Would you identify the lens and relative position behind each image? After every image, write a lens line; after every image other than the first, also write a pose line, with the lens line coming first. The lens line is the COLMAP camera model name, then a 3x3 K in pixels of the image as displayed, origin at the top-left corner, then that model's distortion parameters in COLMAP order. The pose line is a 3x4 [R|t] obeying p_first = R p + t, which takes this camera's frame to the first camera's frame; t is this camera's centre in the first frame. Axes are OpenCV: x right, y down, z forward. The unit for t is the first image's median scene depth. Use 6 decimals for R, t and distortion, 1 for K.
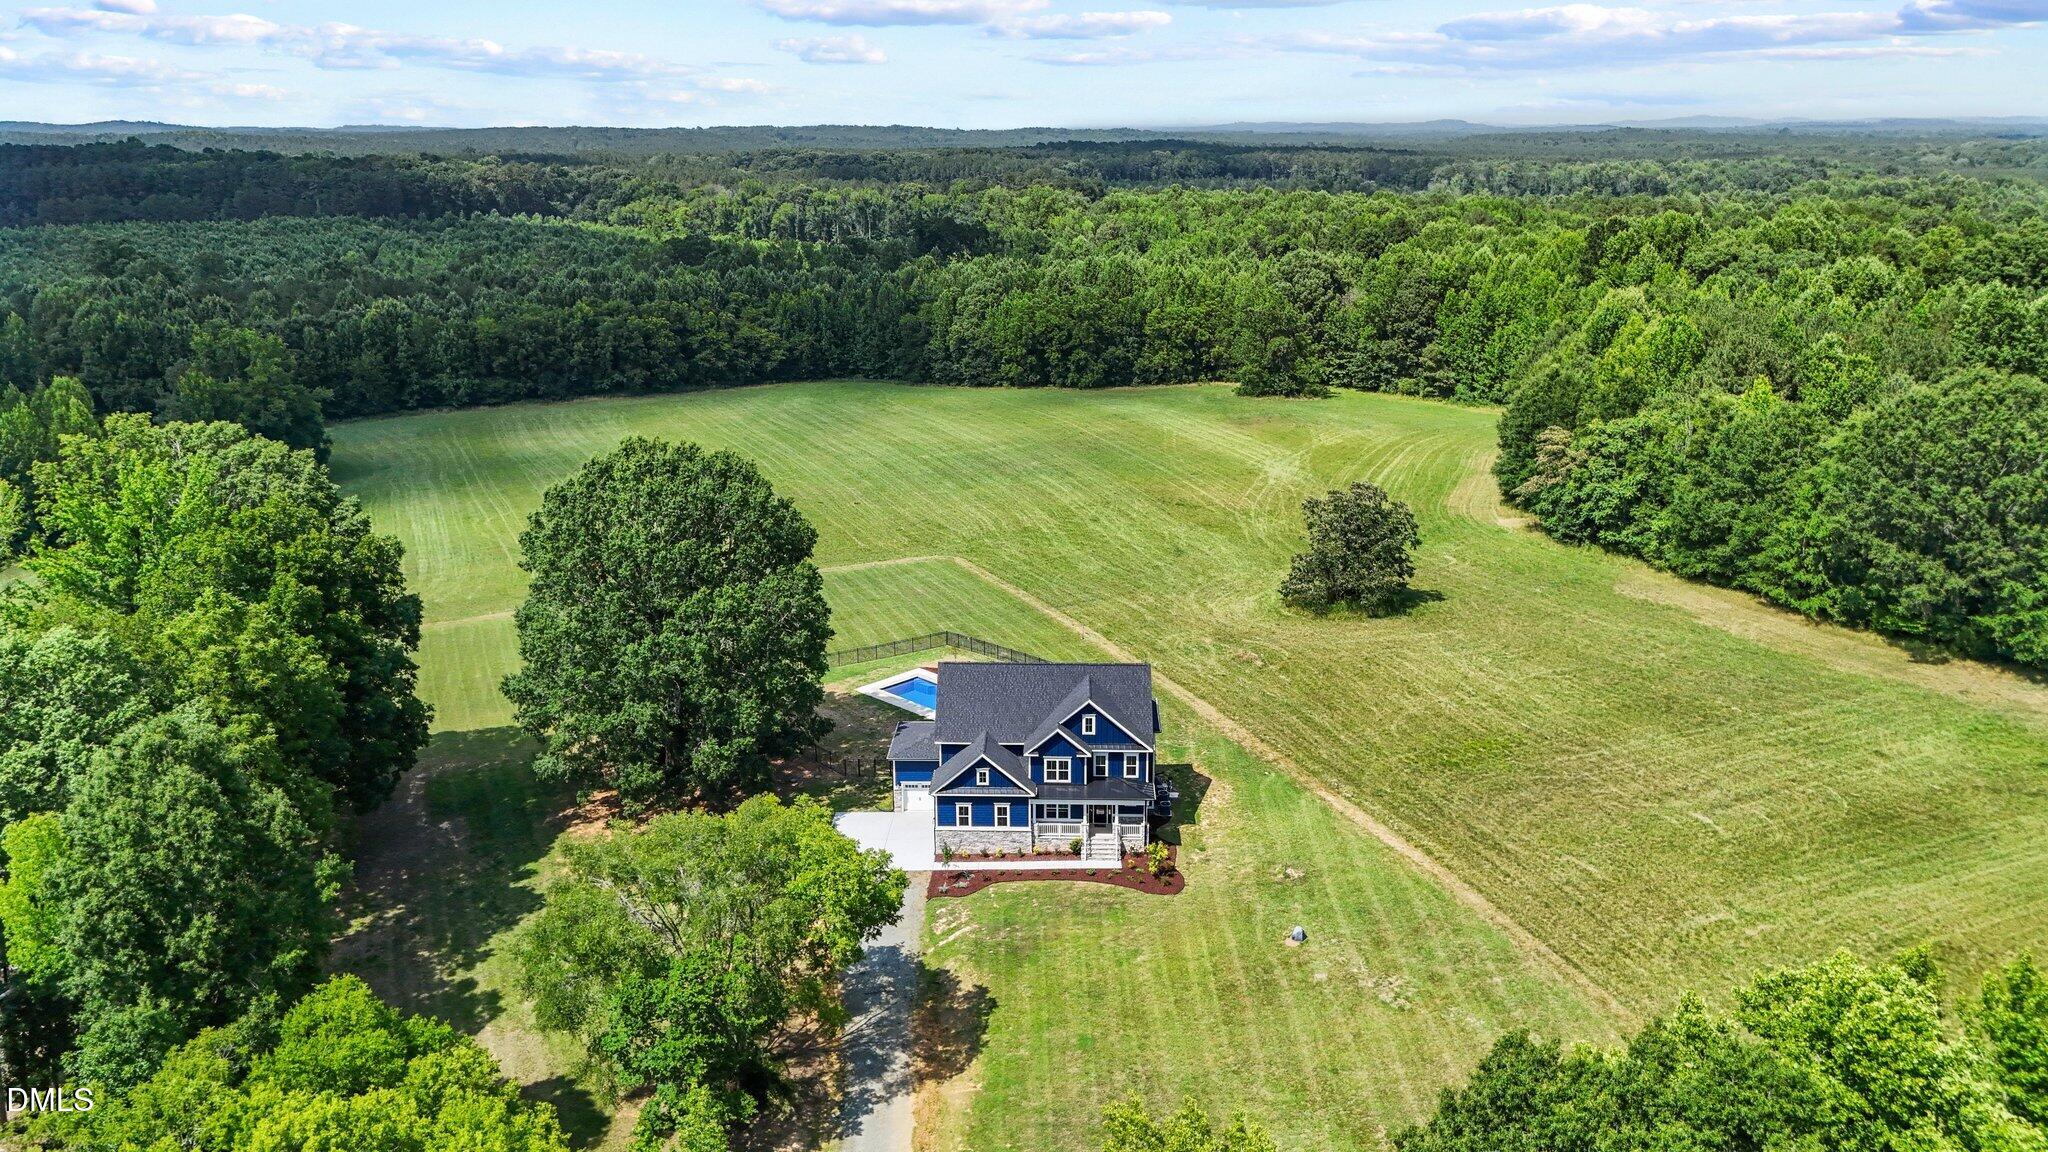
lens RADIAL K [[1510.8, 0, 1024.0], [0, 1510.8, 576.0], [0, 0, 1]] dist [0.102193, -0.217735]
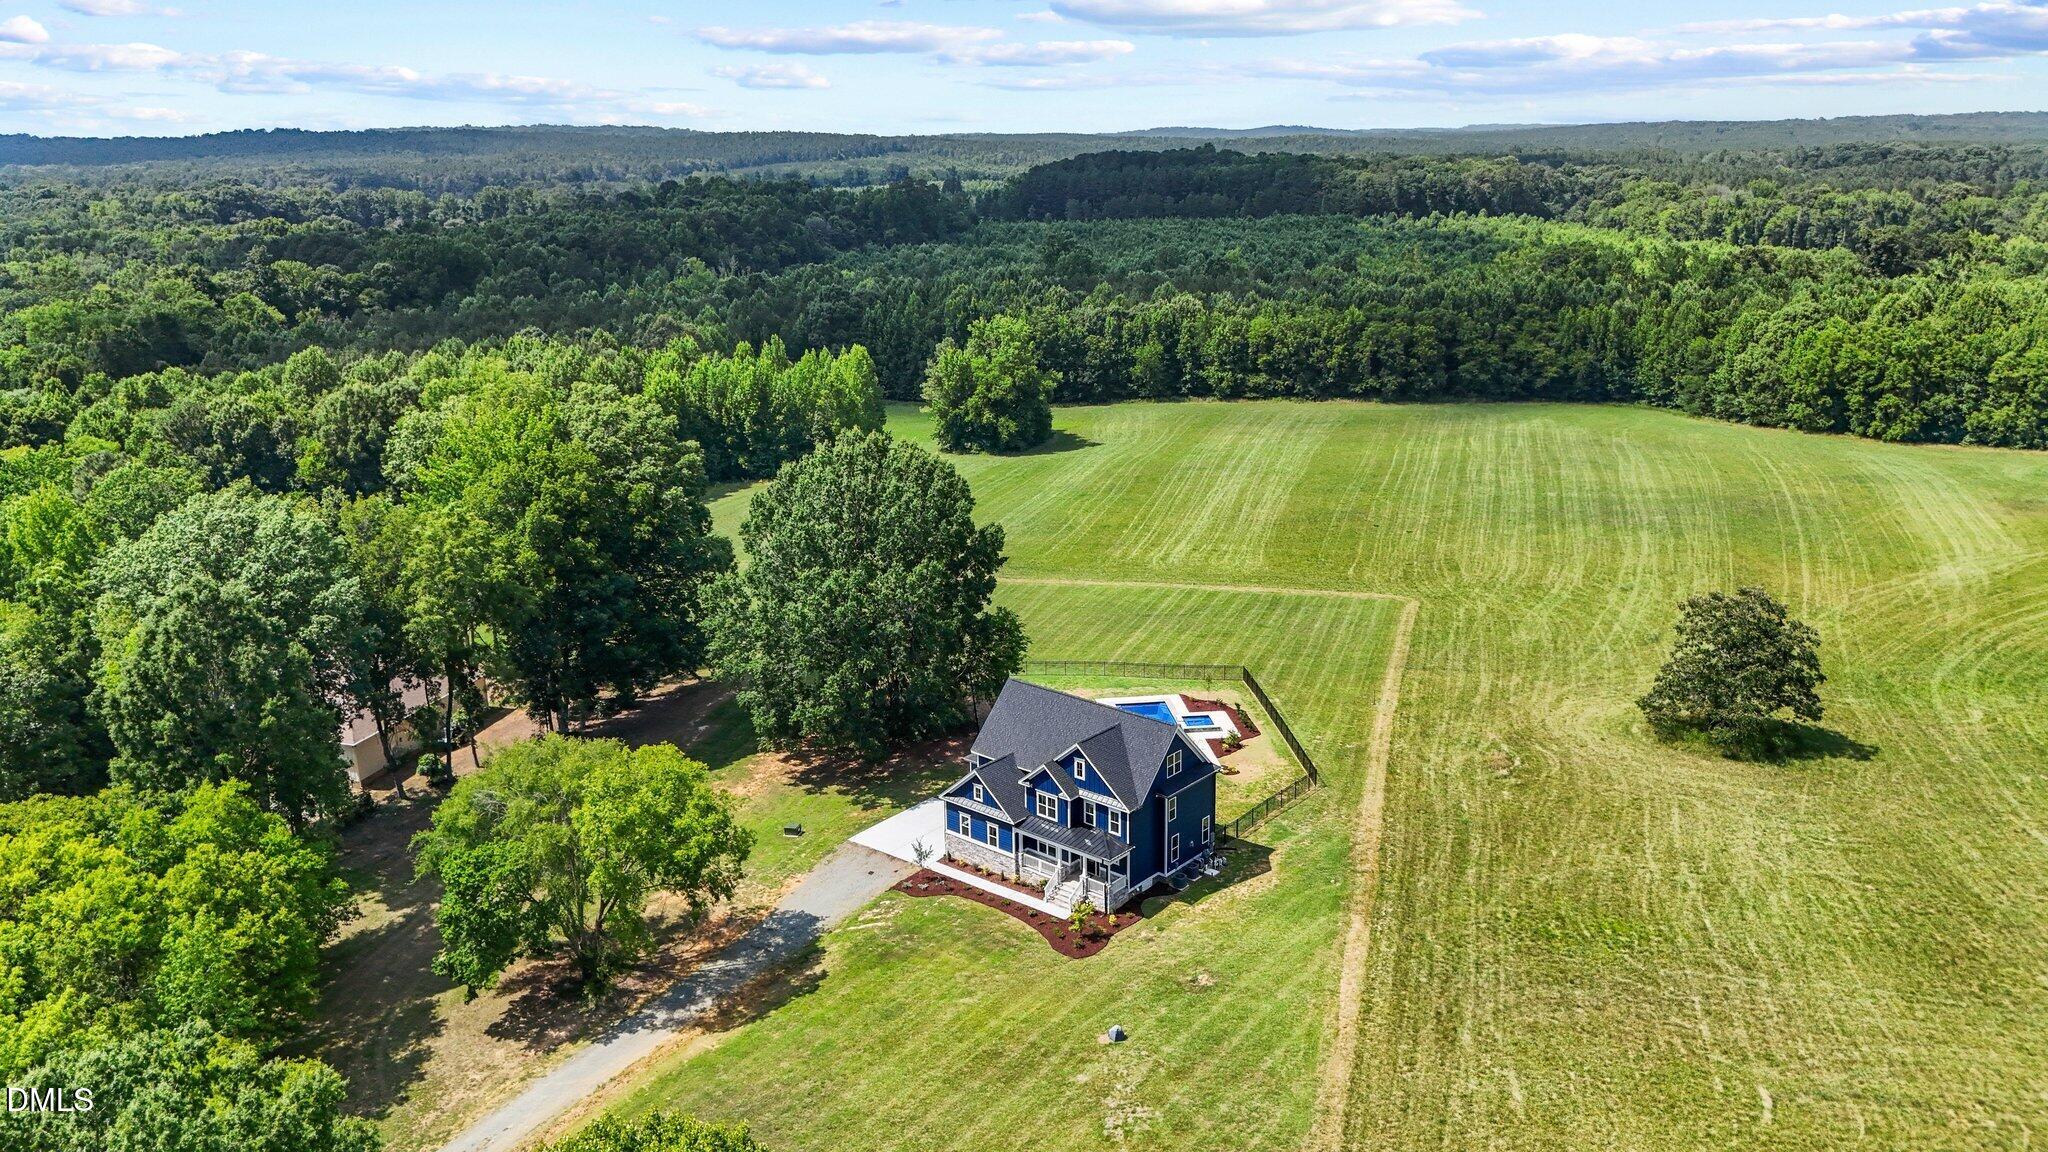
lens RADIAL K [[1514.4, 0, 1031.0], [0, 1514.4, 590.5], [0, 0, 1]] dist [0.063510, -0.073231]
pose [[0.783620, 0.168437, -0.597970, 0.416993], [-0.162058, 0.984639, 0.064983, -0.052416], [0.599730, 0.045984, 0.798880, 0.140082]]
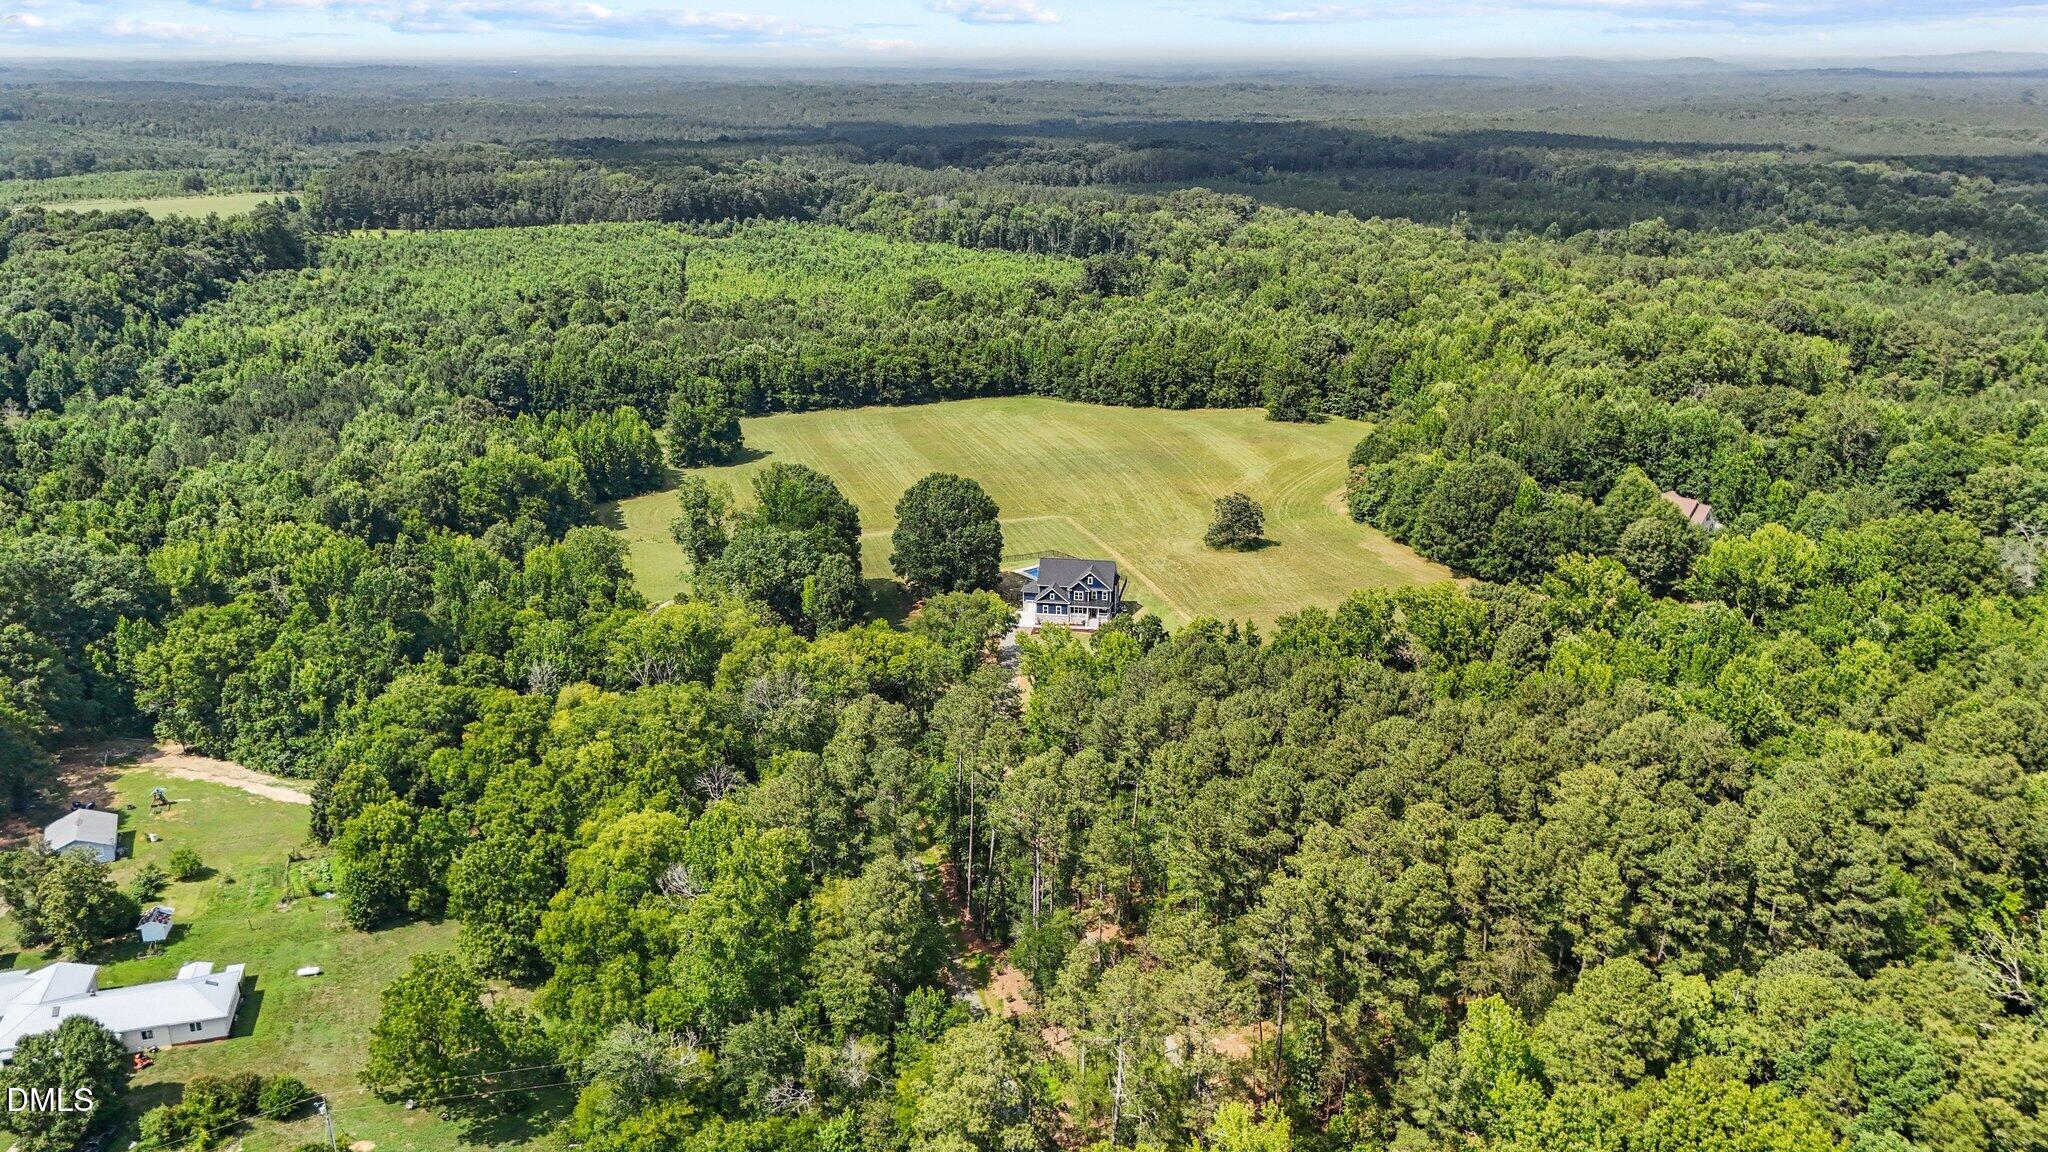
lens RADIAL K [[1510.8, 0, 1024.0], [0, 1510.8, 576.0], [0, 0, 1]] dist [0.102193, -0.217735]
pose [[0.991443, 0.043613, -0.123041, 0.193446], [-0.039206, 0.998508, 0.038016, -0.010195], [0.124515, -0.032866, 0.991673, -1.327654]]
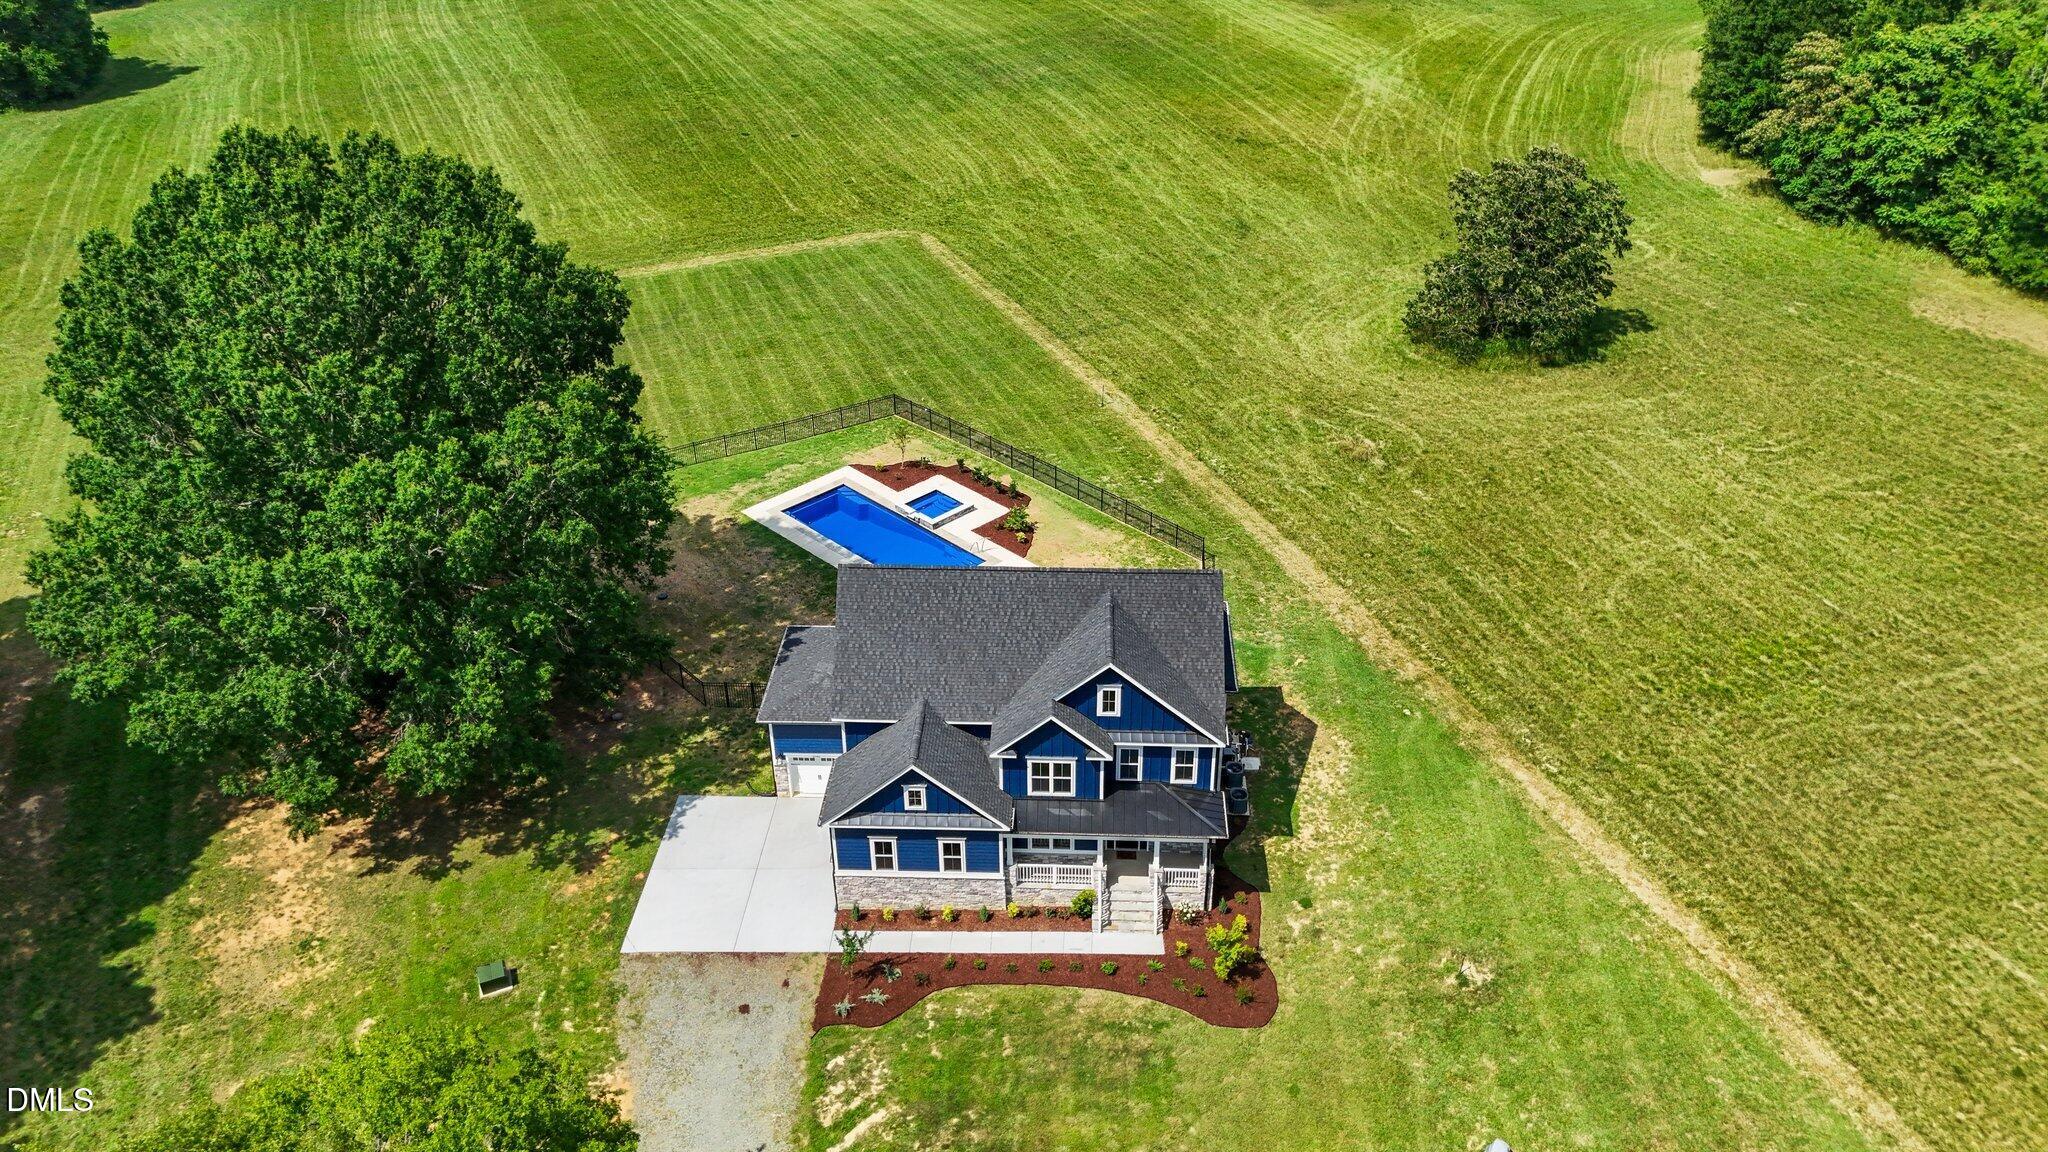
lens RADIAL K [[1530.3, 0, 1033.8], [0, 1530.3, 575.3], [0, 0, 1]] dist [0.064273, -0.058984]
pose [[0.999973, -0.000405, -0.007403, 0.014287], [0.002404, 0.962302, 0.271972, -0.068191], [0.007014, -0.271982, 0.962277, 0.344018]]
